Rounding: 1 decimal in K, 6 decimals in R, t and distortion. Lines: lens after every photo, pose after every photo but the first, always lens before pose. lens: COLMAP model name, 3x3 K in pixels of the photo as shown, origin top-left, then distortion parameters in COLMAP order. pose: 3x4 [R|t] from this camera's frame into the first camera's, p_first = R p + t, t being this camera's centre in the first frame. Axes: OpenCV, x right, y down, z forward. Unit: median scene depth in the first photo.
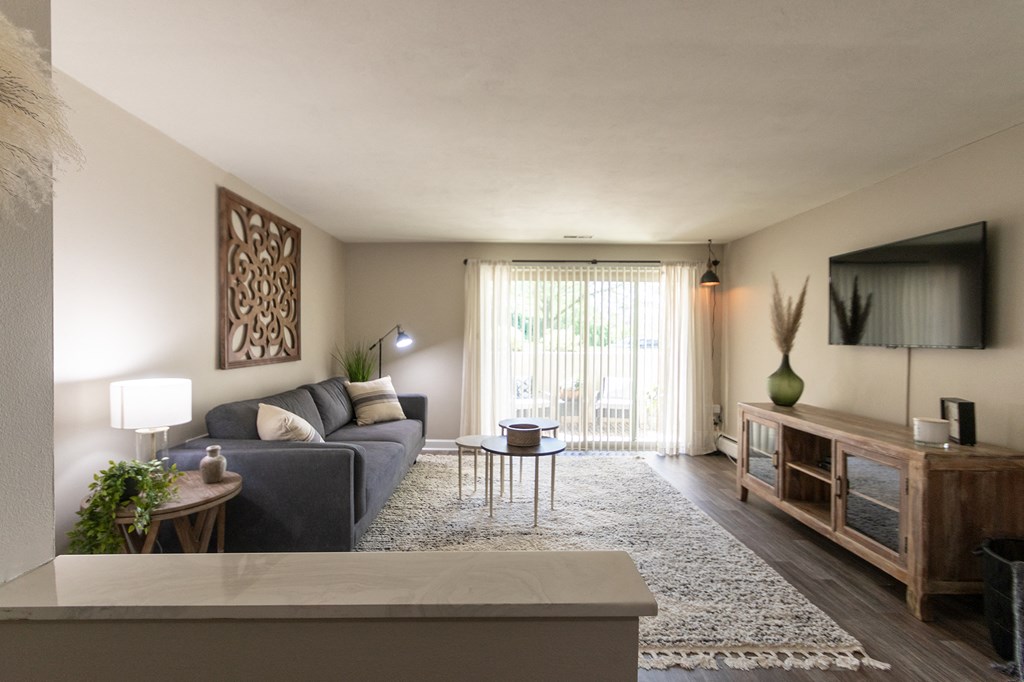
lens RADIAL K [[473.0, 0, 508.0], [0, 473.0, 343.2], [0, 0, 1]] dist [-0.000152, -0.000110]
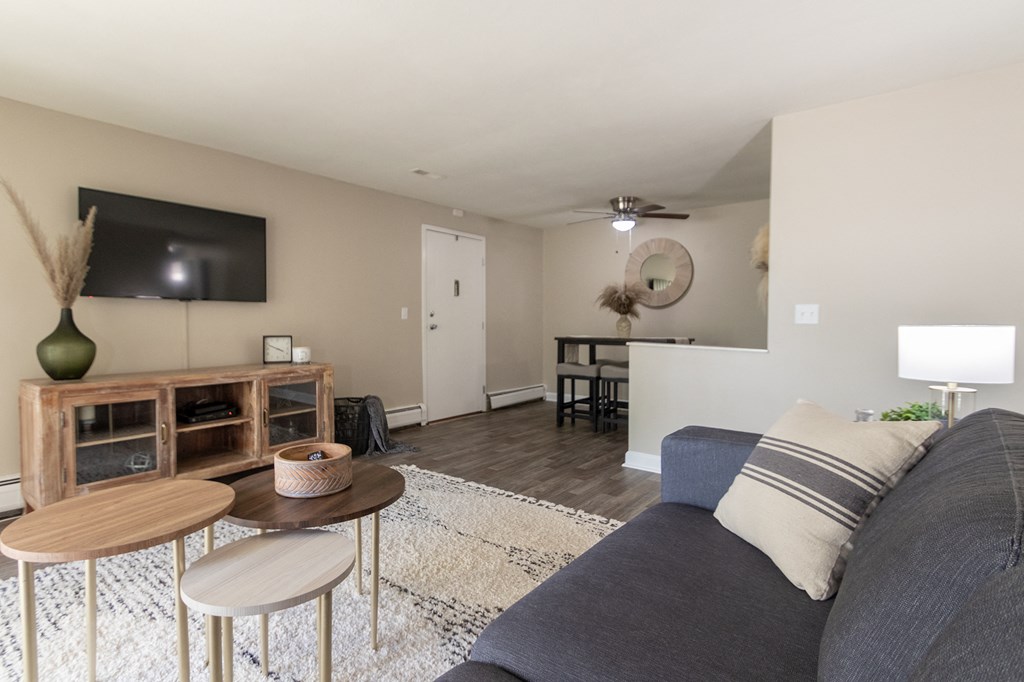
lens RADIAL K [[492.5, 0, 497.1], [0, 492.5, 331.7], [0, 0, 1]] dist [-0.001536, -0.000355]
pose [[-0.770115, -0.018558, 0.637635, -0.409809], [0.005549, 0.999344, 0.035786, 0.038983], [-0.637881, 0.031098, -0.769507, 1.226227]]
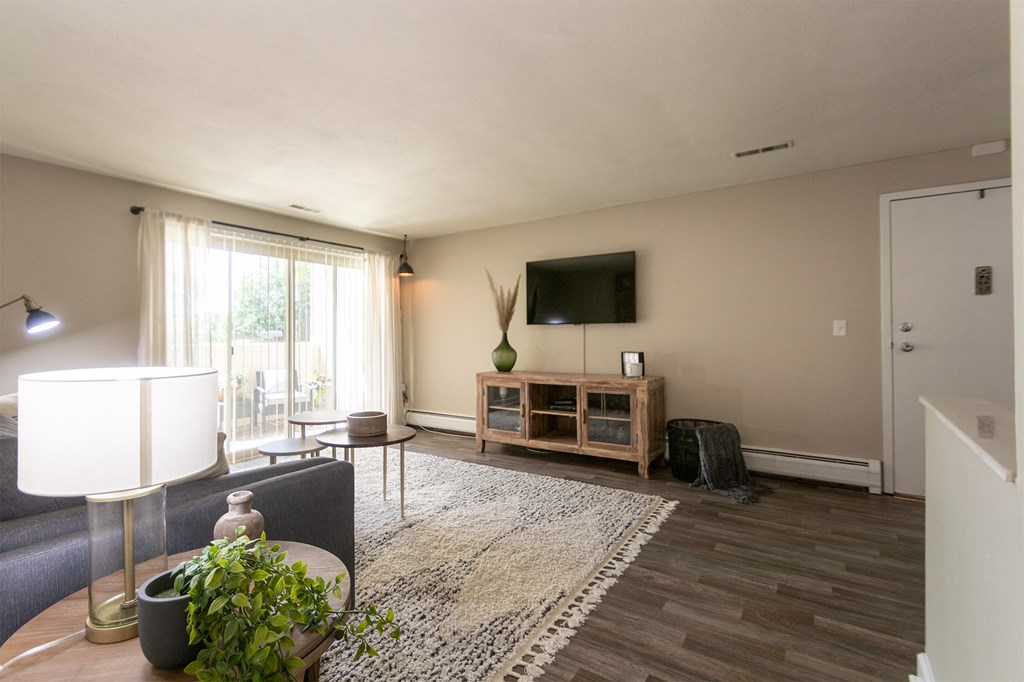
lens RADIAL K [[473.0, 0, 484.2], [0, 473.0, 333.9], [0, 0, 1]] dist [-0.000277, -0.004867]
pose [[0.583150, -0.010249, 0.812300, -0.539430], [0.024061, 0.999700, -0.004660, 0.034621], [-0.812008, 0.022262, 0.583221, 0.297865]]
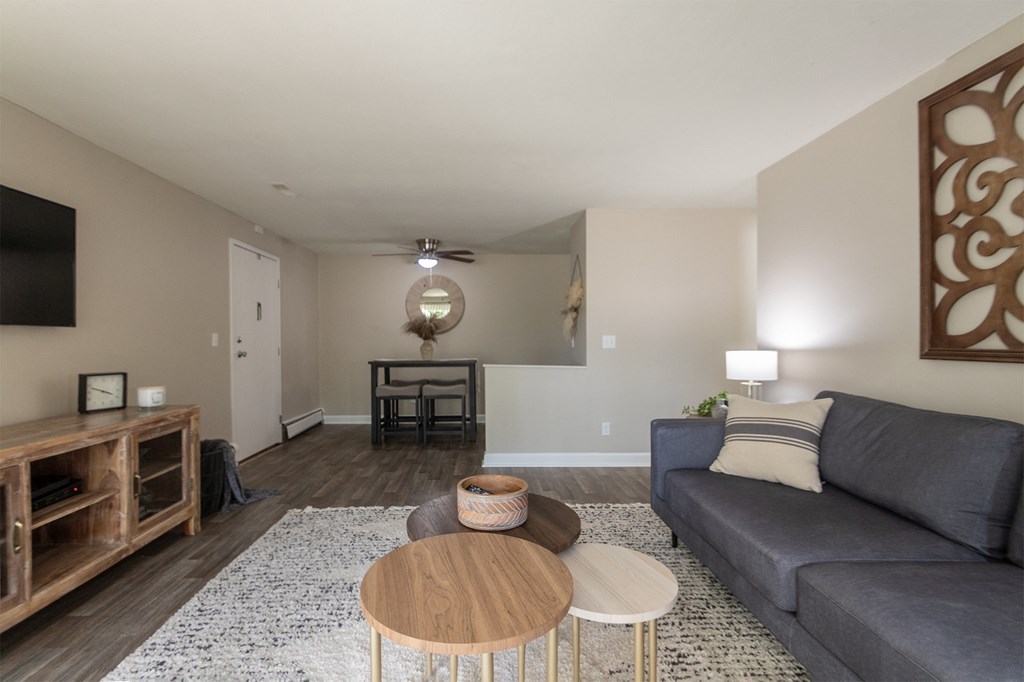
lens RADIAL K [[457.0, 0, 492.5], [0, 457.0, 339.6], [0, 0, 1]] dist [-0.001705, -0.001411]
pose [[-0.999996, -0.000428, -0.002640, 0.034933], [-0.000465, 0.999900, 0.014152, 0.018763], [0.002634, 0.014153, -0.999896, 1.436579]]
